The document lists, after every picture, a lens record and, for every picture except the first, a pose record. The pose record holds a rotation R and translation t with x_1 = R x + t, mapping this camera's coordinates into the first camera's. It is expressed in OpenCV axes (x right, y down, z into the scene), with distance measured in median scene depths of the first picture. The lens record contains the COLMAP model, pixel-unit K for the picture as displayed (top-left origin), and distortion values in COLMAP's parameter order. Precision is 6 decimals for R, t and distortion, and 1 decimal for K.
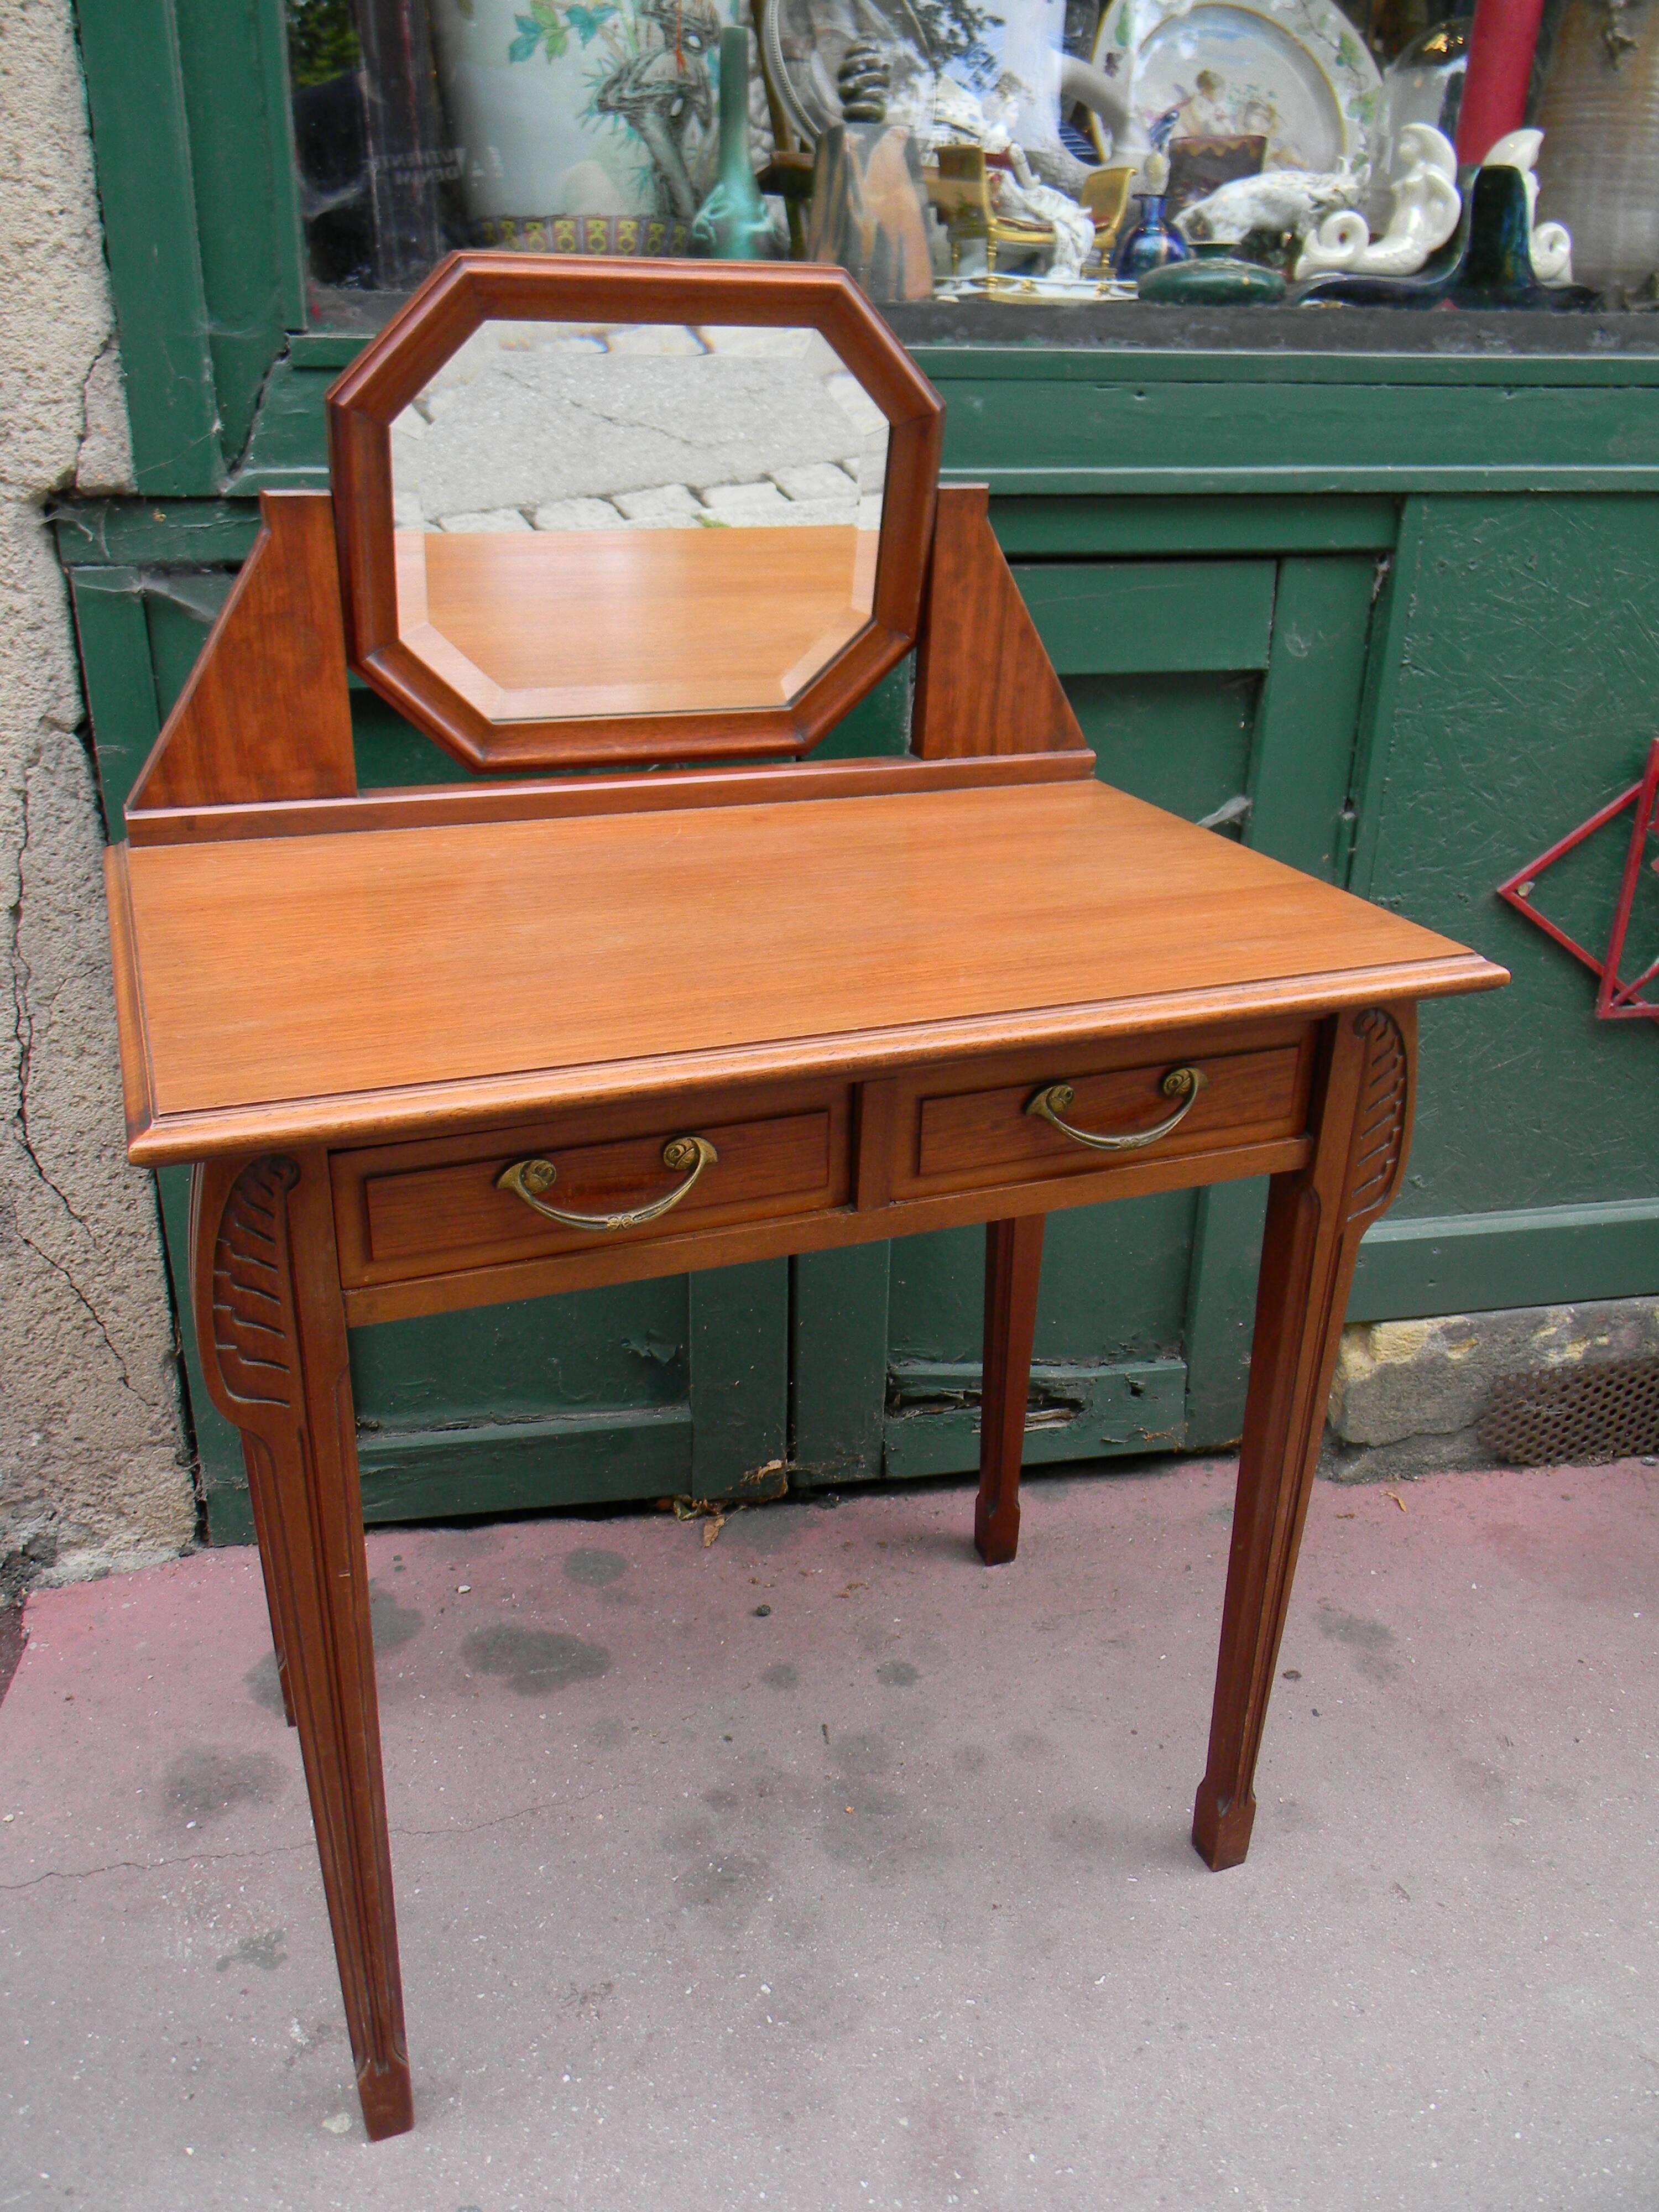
lens RADIAL K [[1775.4, 0, 809.9], [0, 1775.4, 1130.8], [0, 0, 1]] dist [0.012229, -0.026453]
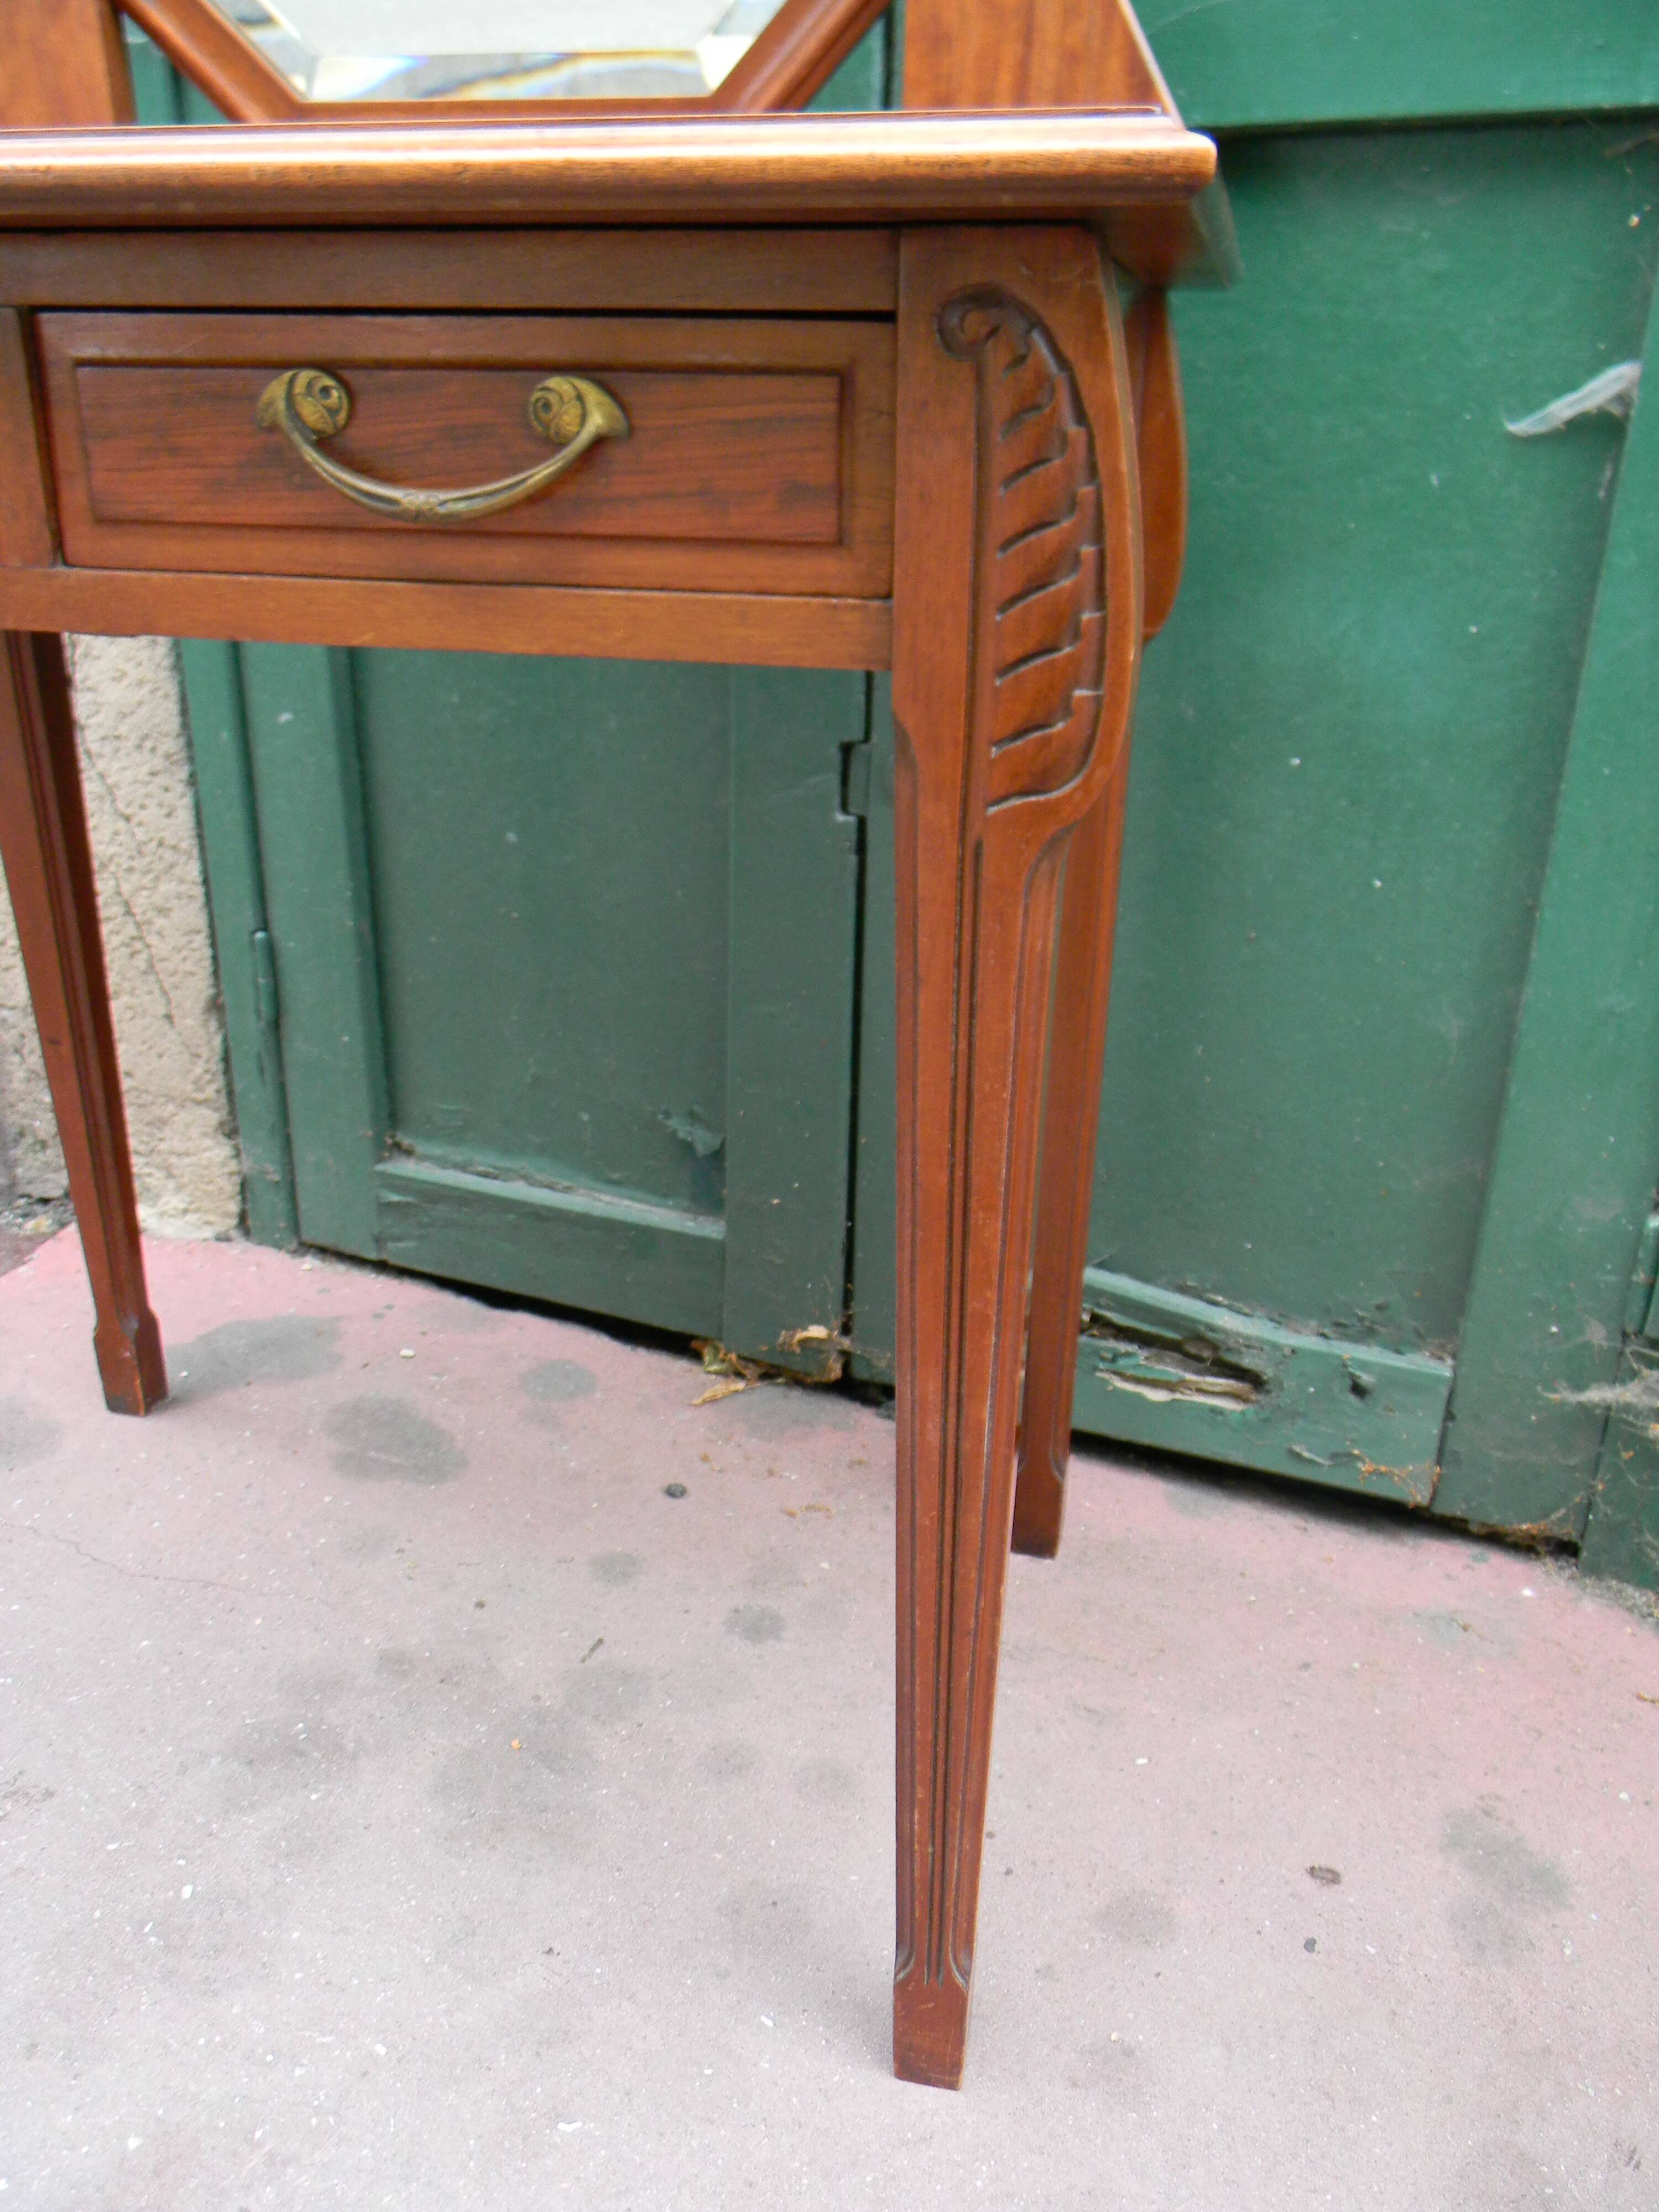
lens RADIAL K [[1775.4, 0, 816.1], [0, 1775.4, 1138.2], [0, 0, 1]] dist [0.012229, -0.026453]
pose [[0.827218, 0.213900, -0.519575, 0.427184], [-0.228904, 0.972782, 0.036037, 0.104364], [0.513141, 0.089123, 0.853665, 0.457607]]
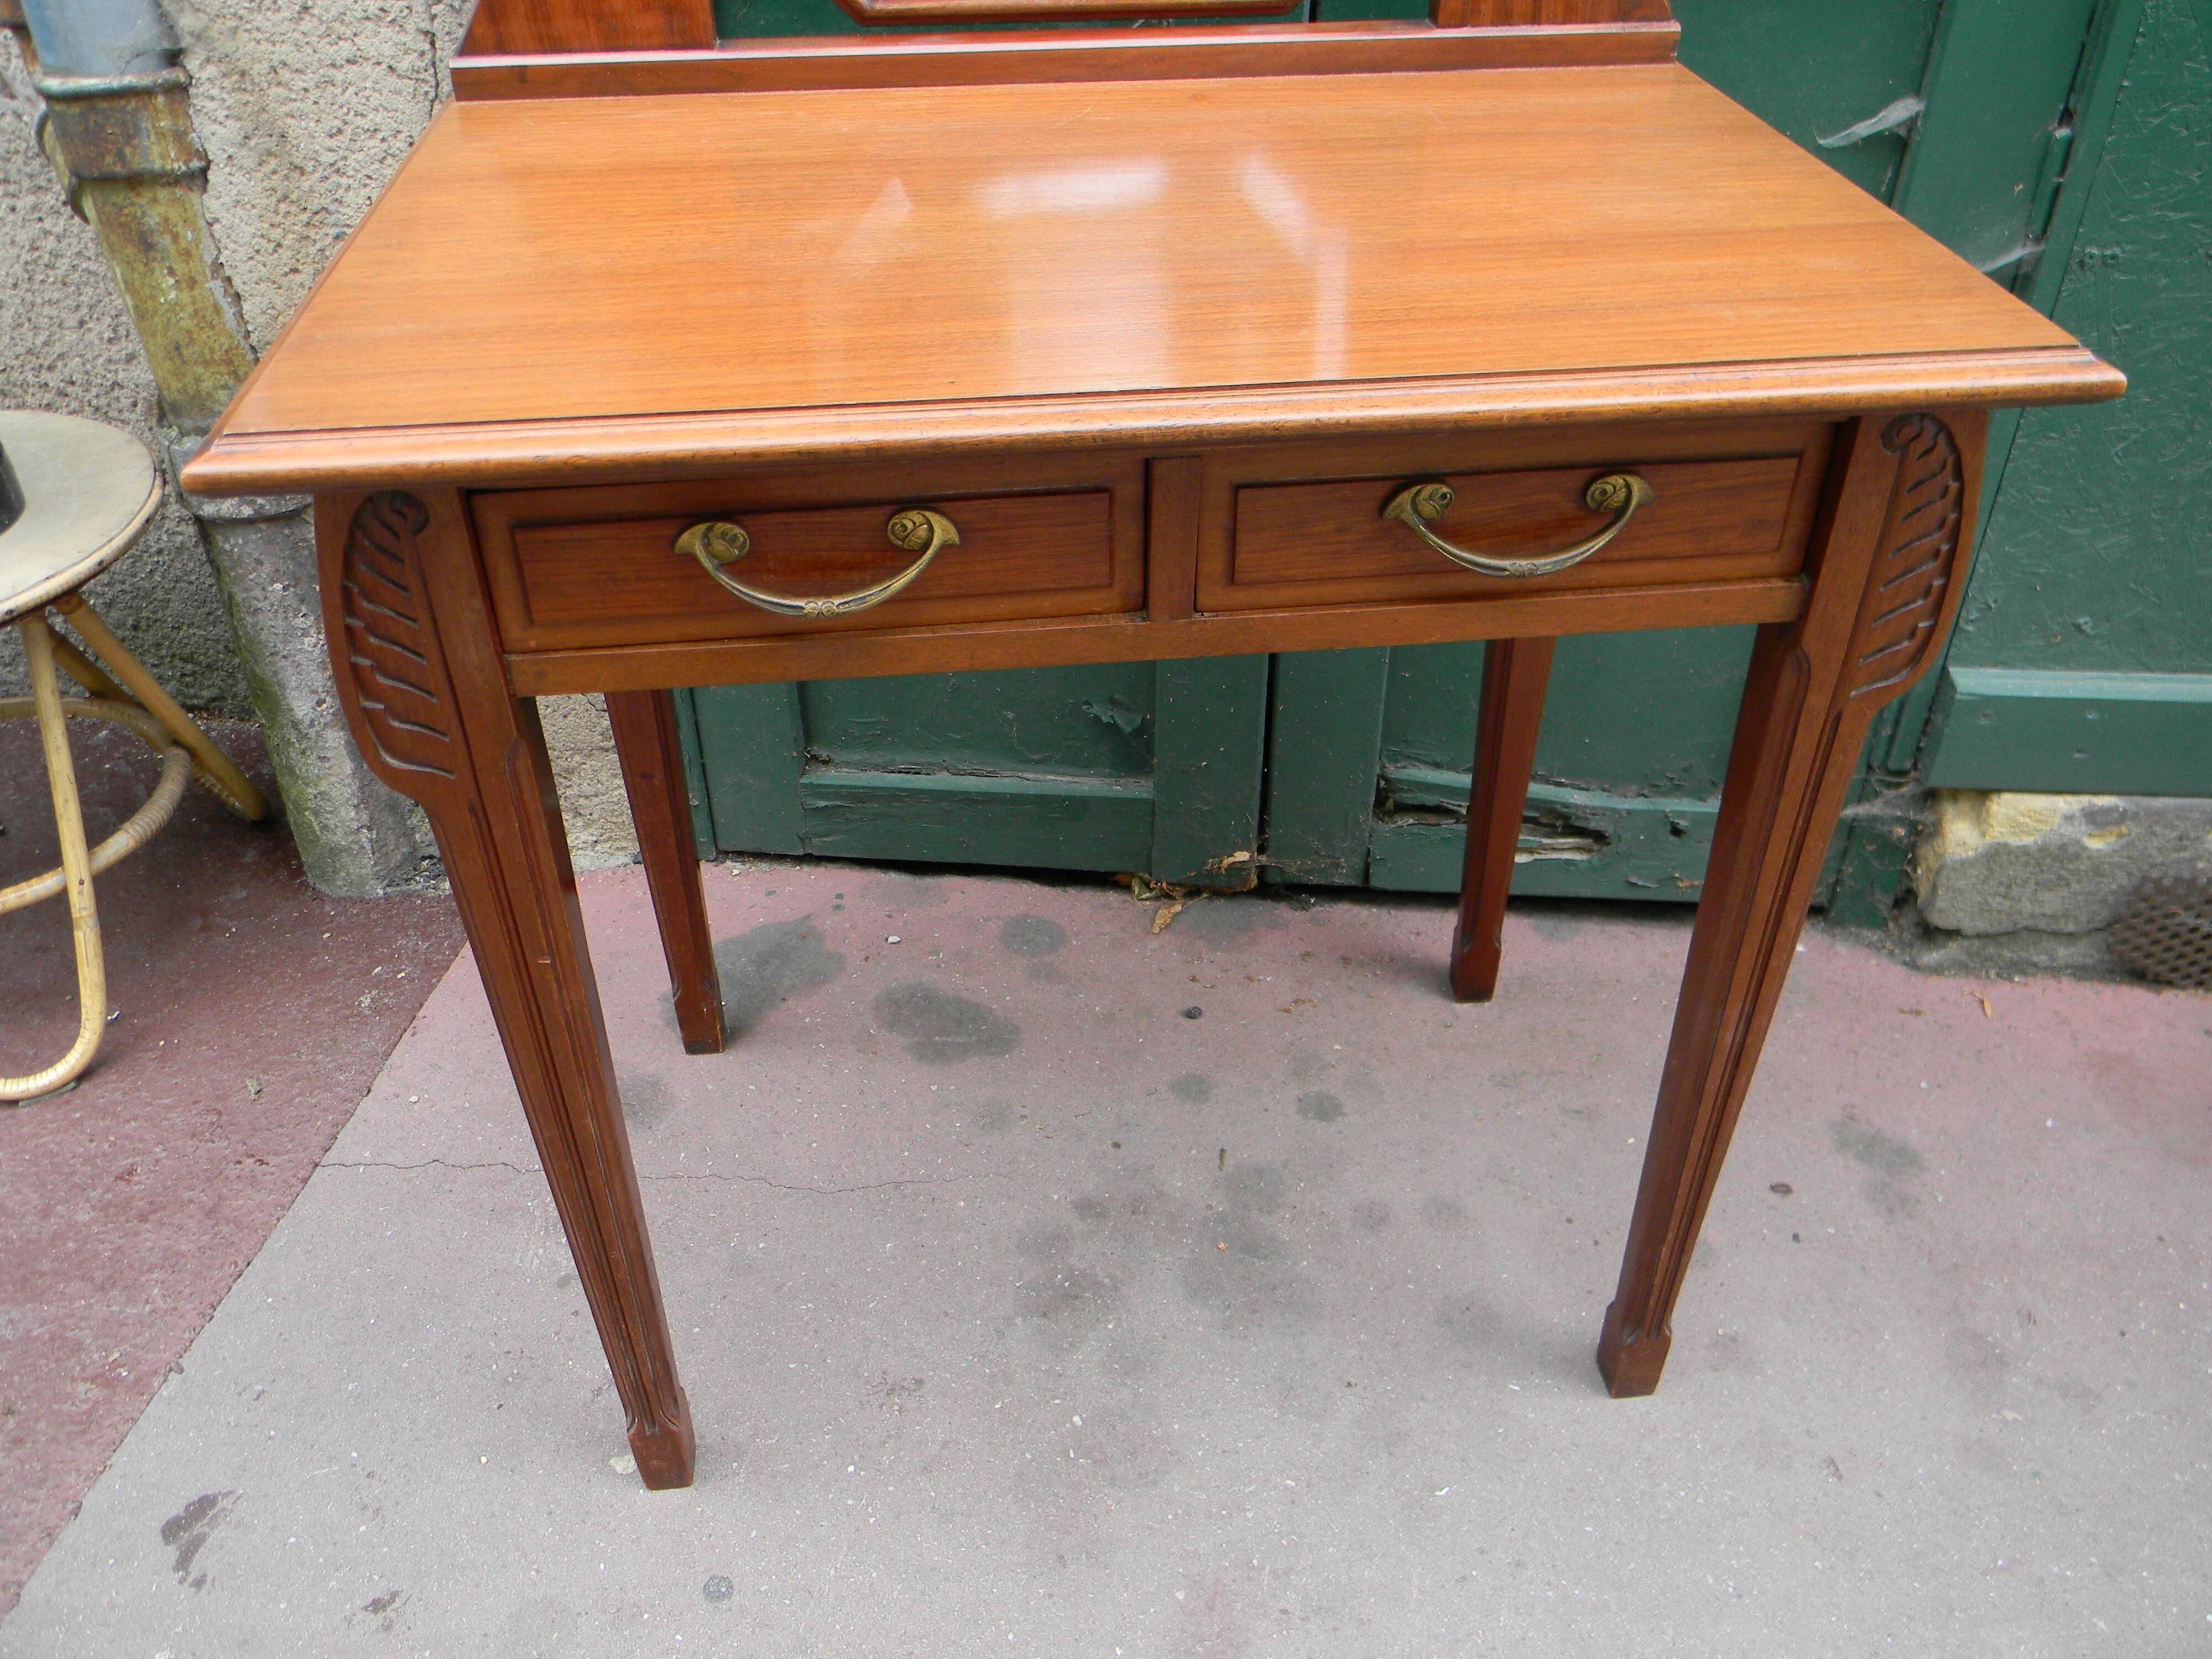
lens RADIAL K [[1775.4, 0, 1084.3], [0, 1775.4, 805.9], [0, 0, 1]] dist [0.012229, -0.026453]
pose [[0.962762, 0.135736, -0.233807, 0.138147], [-0.085416, 0.973247, 0.213293, -0.029256], [0.256504, -0.185380, 0.948599, 0.155516]]
